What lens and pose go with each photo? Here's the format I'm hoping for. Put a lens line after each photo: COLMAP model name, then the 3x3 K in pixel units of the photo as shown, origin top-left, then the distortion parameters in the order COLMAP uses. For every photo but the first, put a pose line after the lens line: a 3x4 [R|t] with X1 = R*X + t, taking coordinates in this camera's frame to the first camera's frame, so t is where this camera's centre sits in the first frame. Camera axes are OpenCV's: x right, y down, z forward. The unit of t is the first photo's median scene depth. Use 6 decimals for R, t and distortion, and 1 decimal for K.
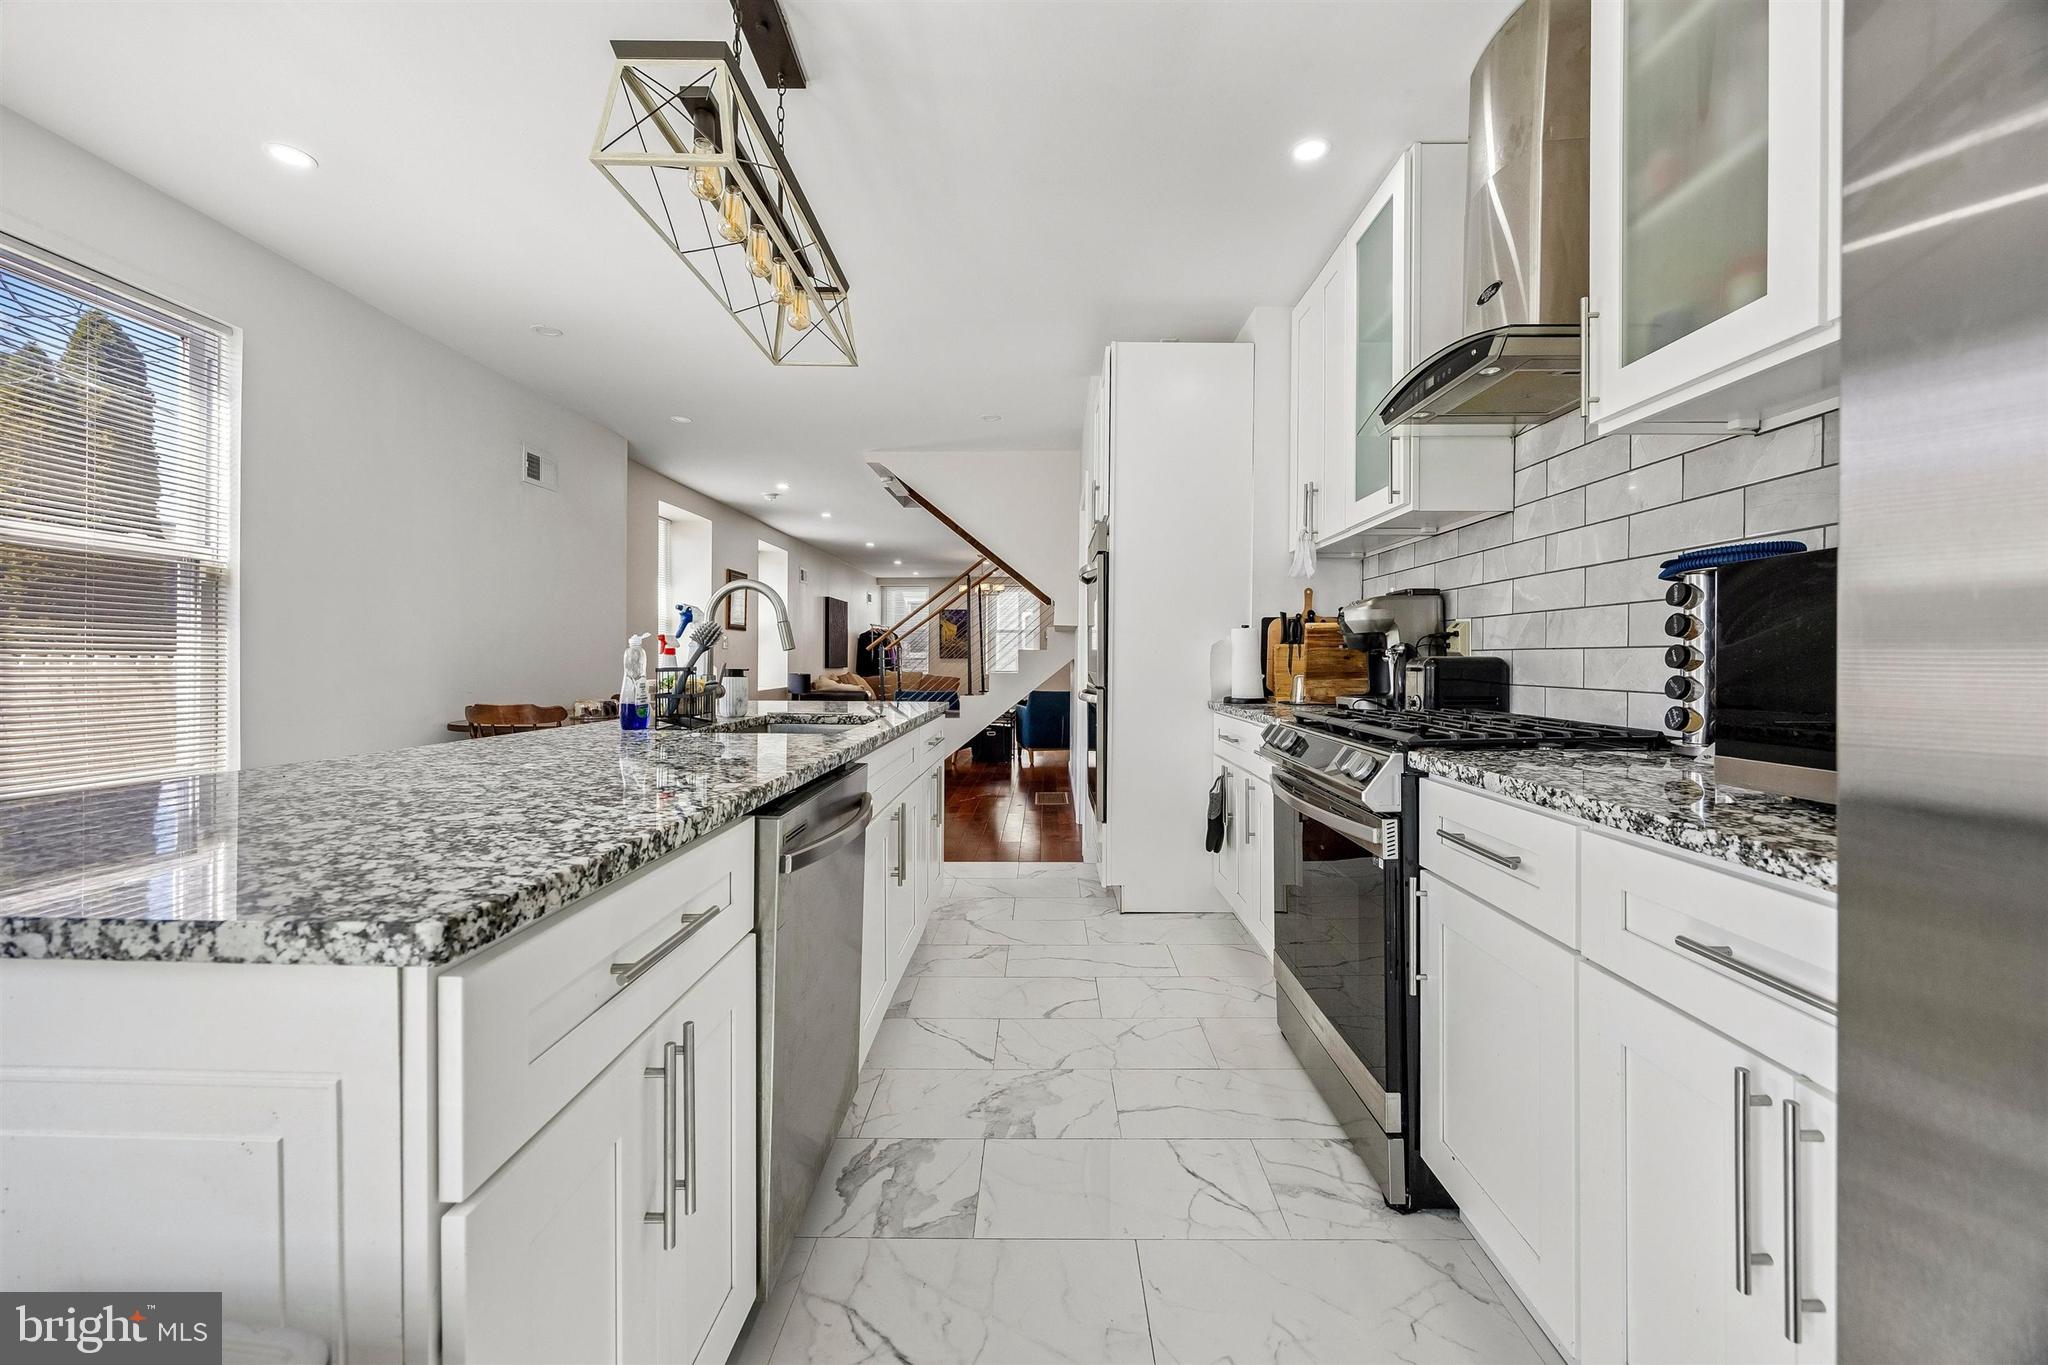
lens RADIAL K [[785.5, 0, 1037.0], [0, 785.5, 664.1], [0, 0, 1]] dist [-0.000314, -0.000062]
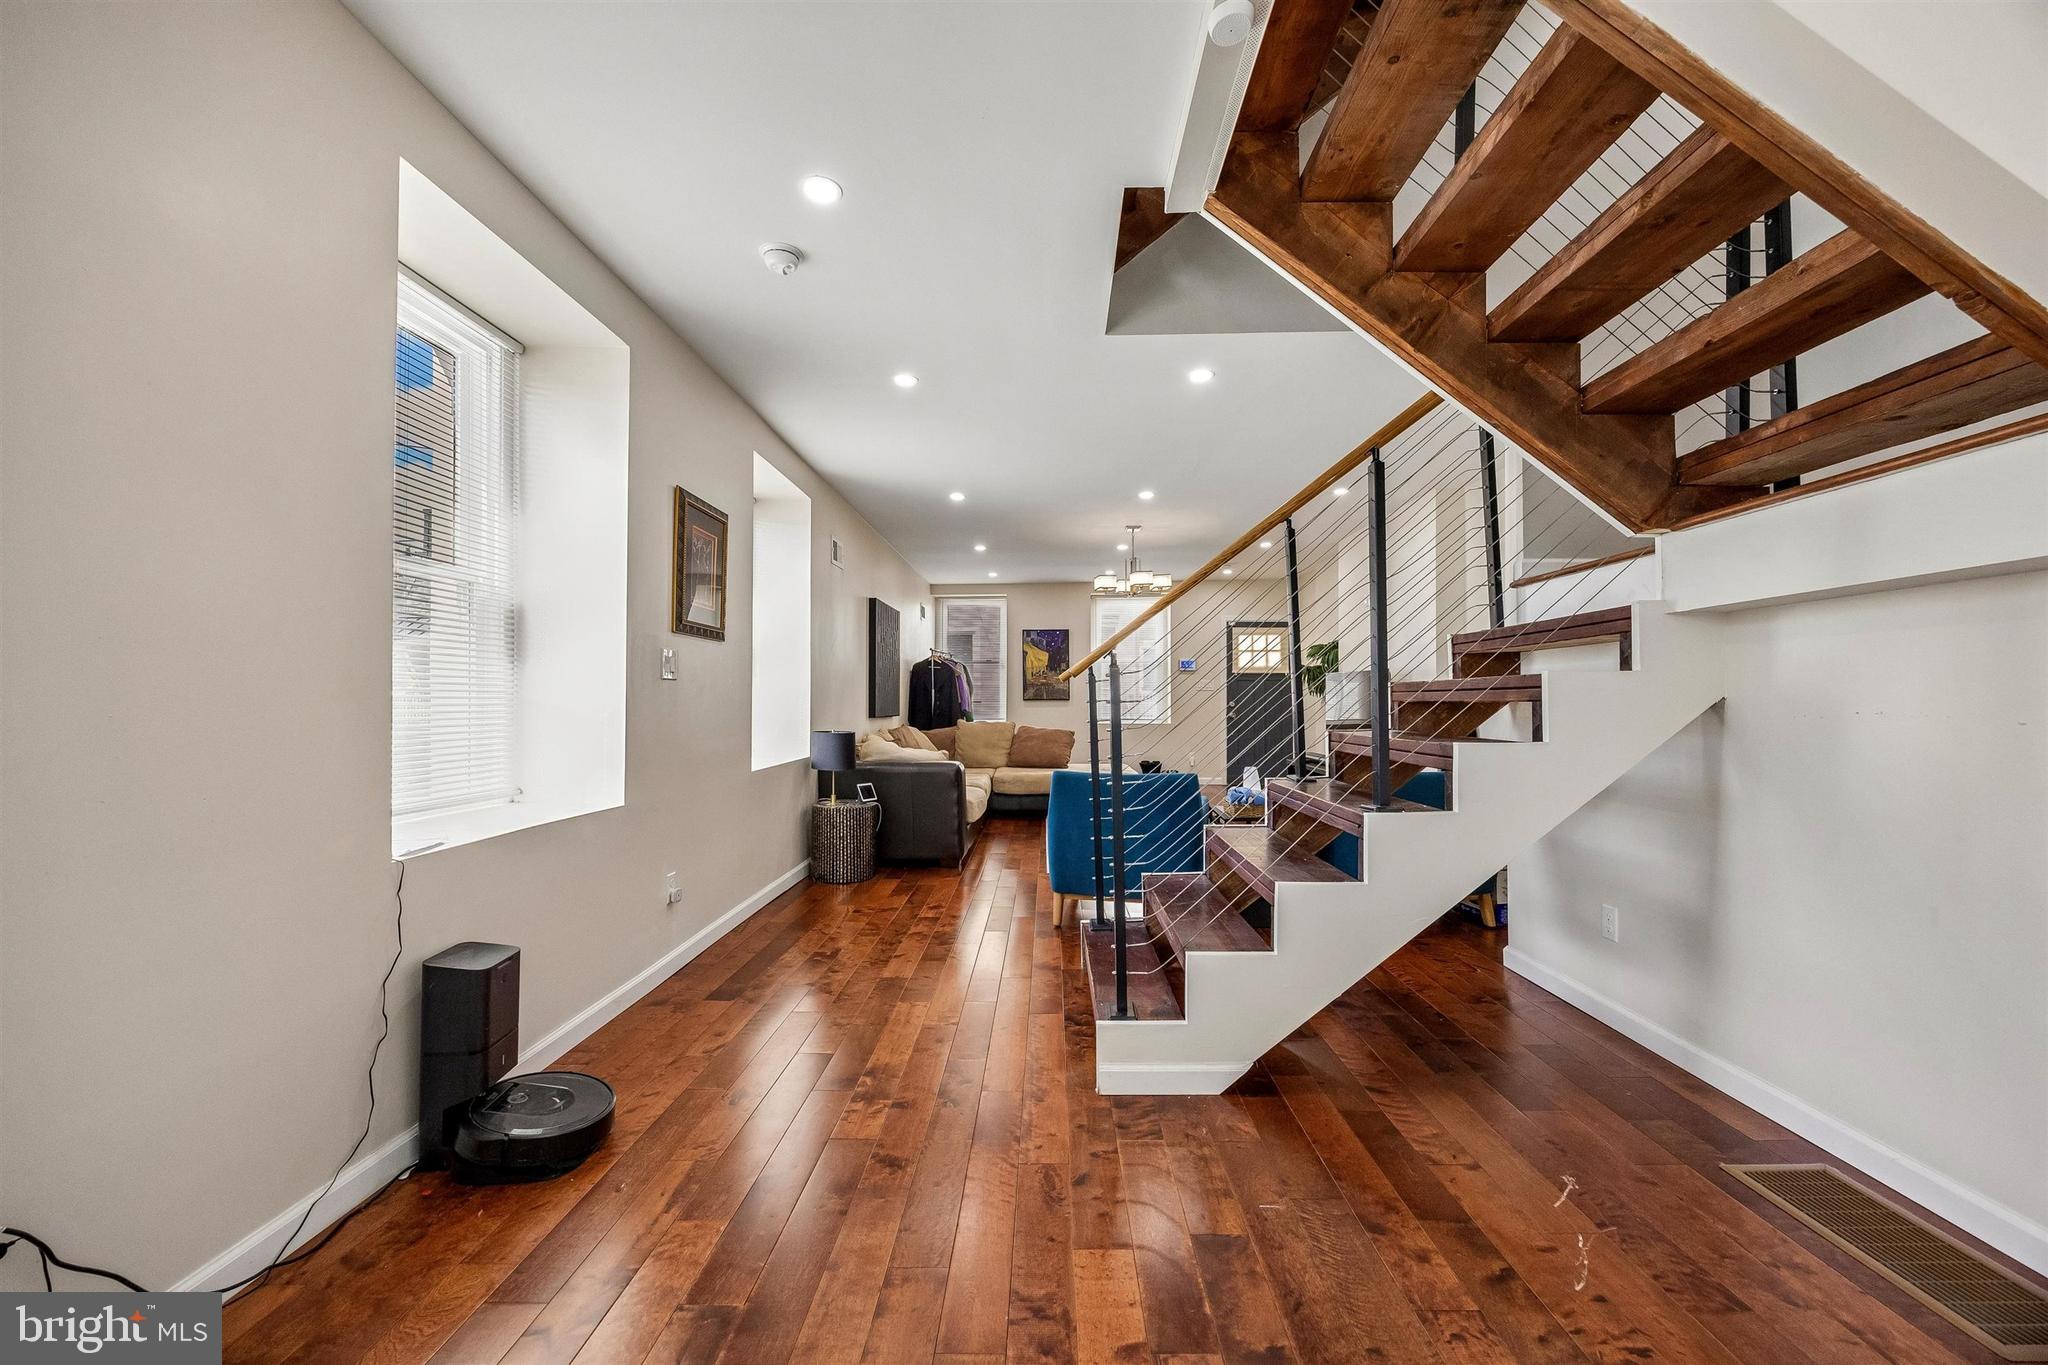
lens RADIAL K [[785.5, 0, 1037.0], [0, 785.5, 664.1], [0, 0, 1]] dist [-0.000314, -0.000062]
pose [[0.999940, -0.009719, -0.005103, -0.130742], [0.009419, 0.998390, -0.055934, -0.001213], [0.005638, 0.055883, 0.998421, 0.382352]]
